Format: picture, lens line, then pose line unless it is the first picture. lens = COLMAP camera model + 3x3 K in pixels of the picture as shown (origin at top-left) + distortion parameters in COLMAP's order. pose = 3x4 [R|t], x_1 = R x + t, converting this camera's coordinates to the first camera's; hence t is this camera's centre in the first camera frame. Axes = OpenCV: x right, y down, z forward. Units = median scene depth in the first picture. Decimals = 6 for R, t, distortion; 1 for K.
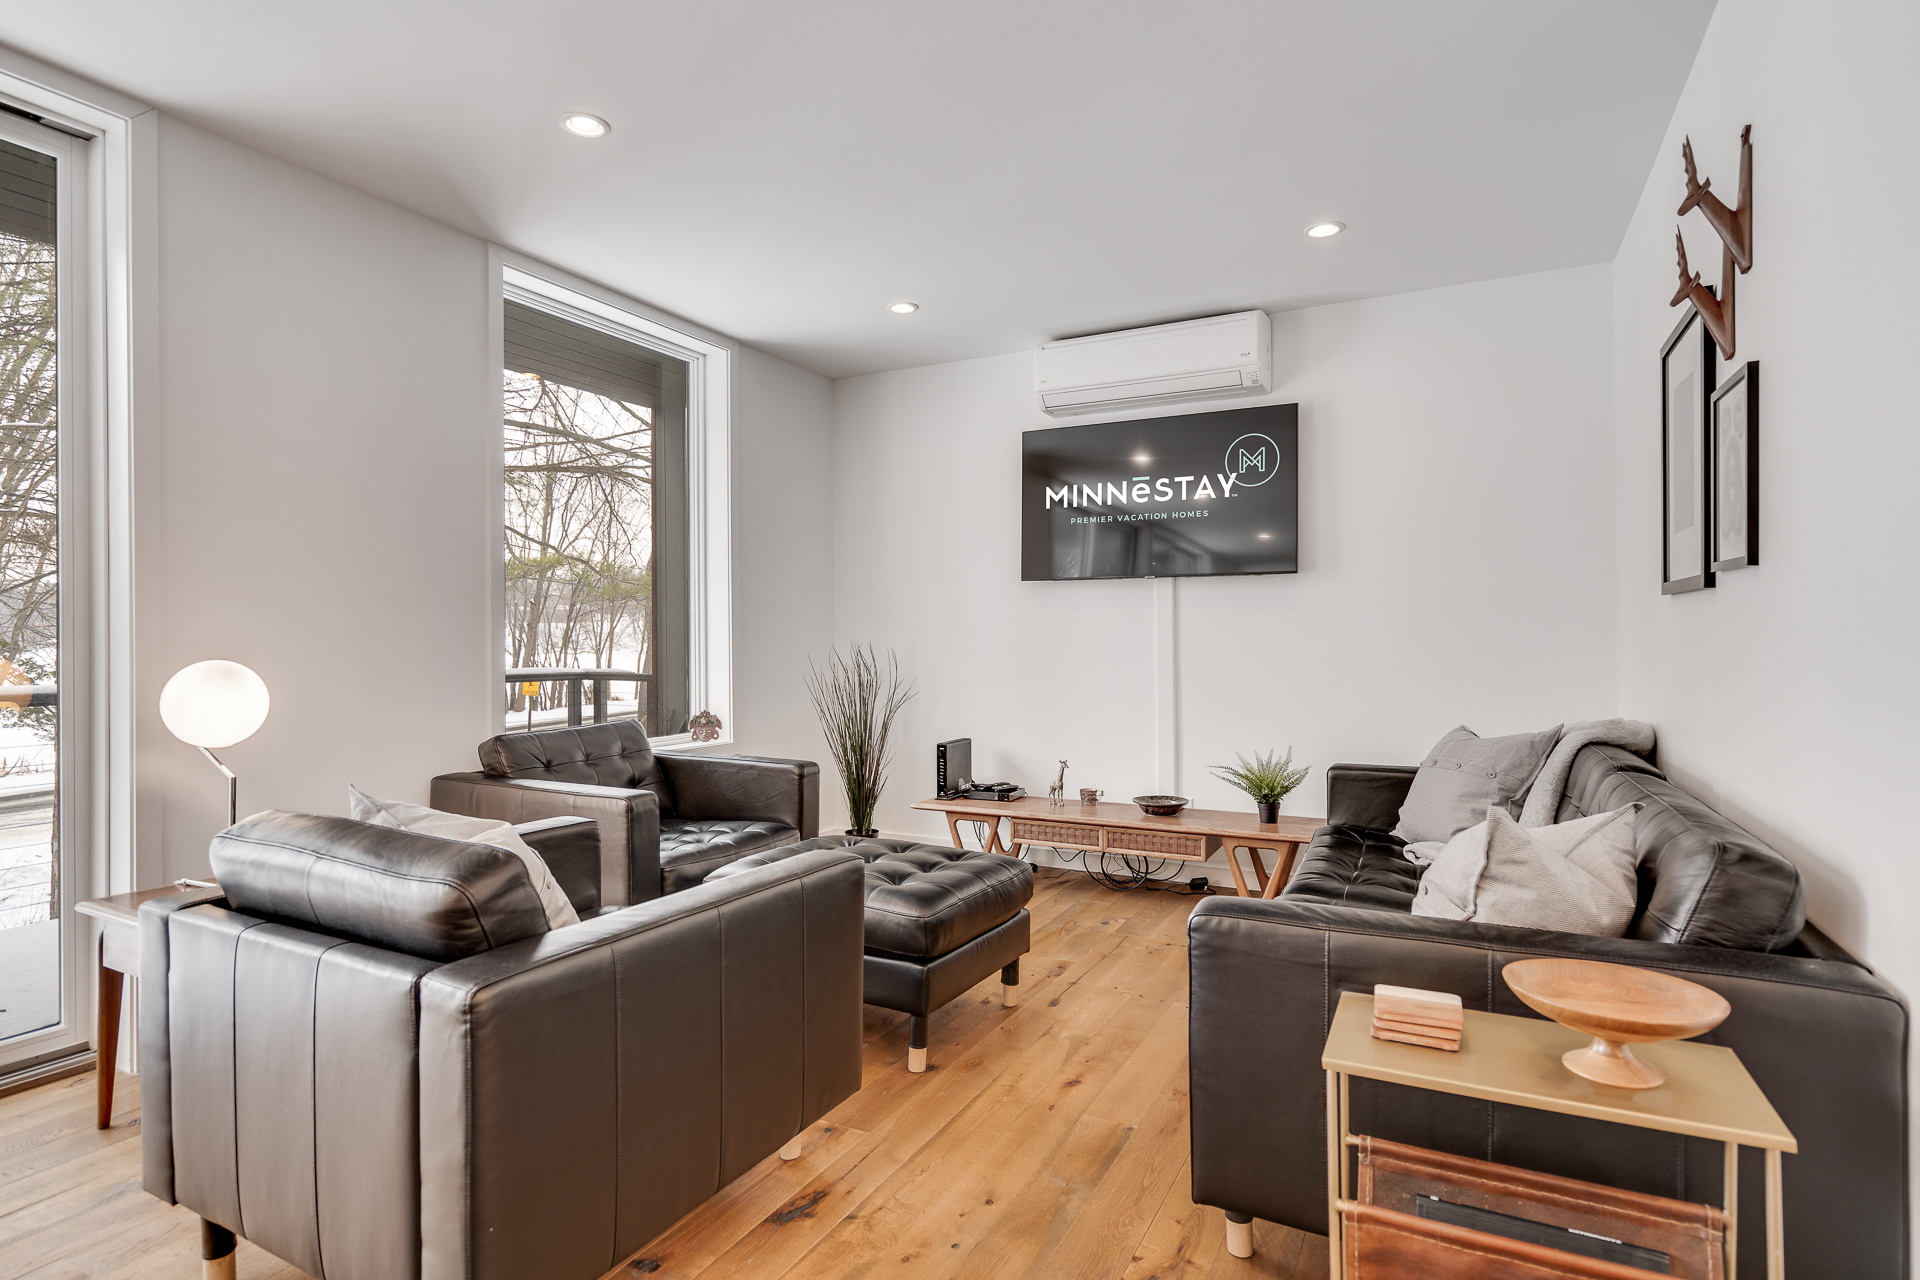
lens RADIAL K [[968.8, 0, 953.4], [0, 968.8, 638.5], [0, 0, 1]] dist [0.003256, -0.000613]
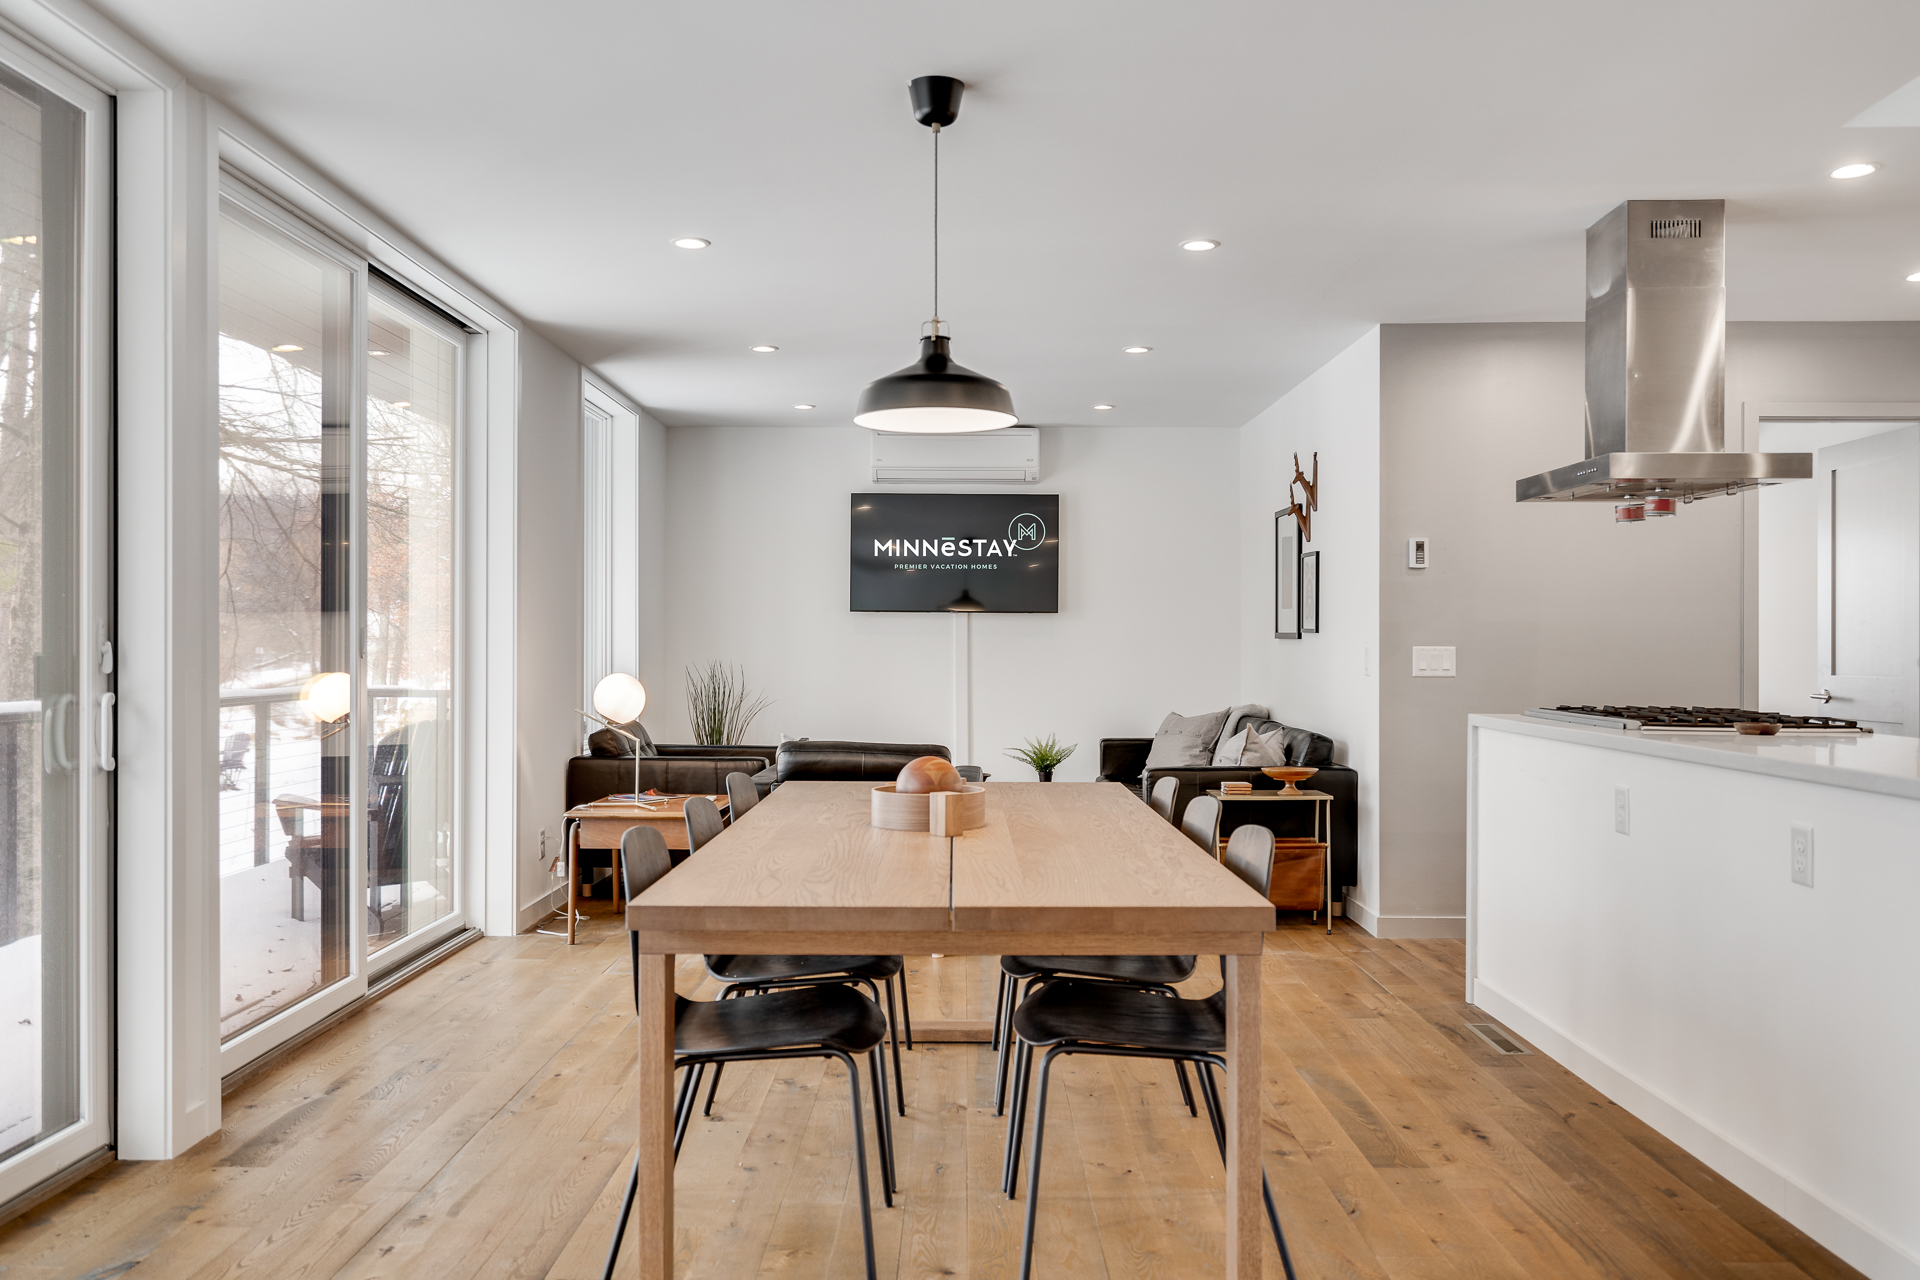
lens RADIAL K [[1538.4, 0, 961.4], [0, 1538.4, 642.4], [0, 0, 1]] dist [-0.004097, 0.000188]
pose [[0.880224, 0.007650, 0.474496, -0.831877], [-0.006431, 0.999971, -0.004191, -0.013087], [-0.474514, 0.000638, 0.880248, -0.916703]]
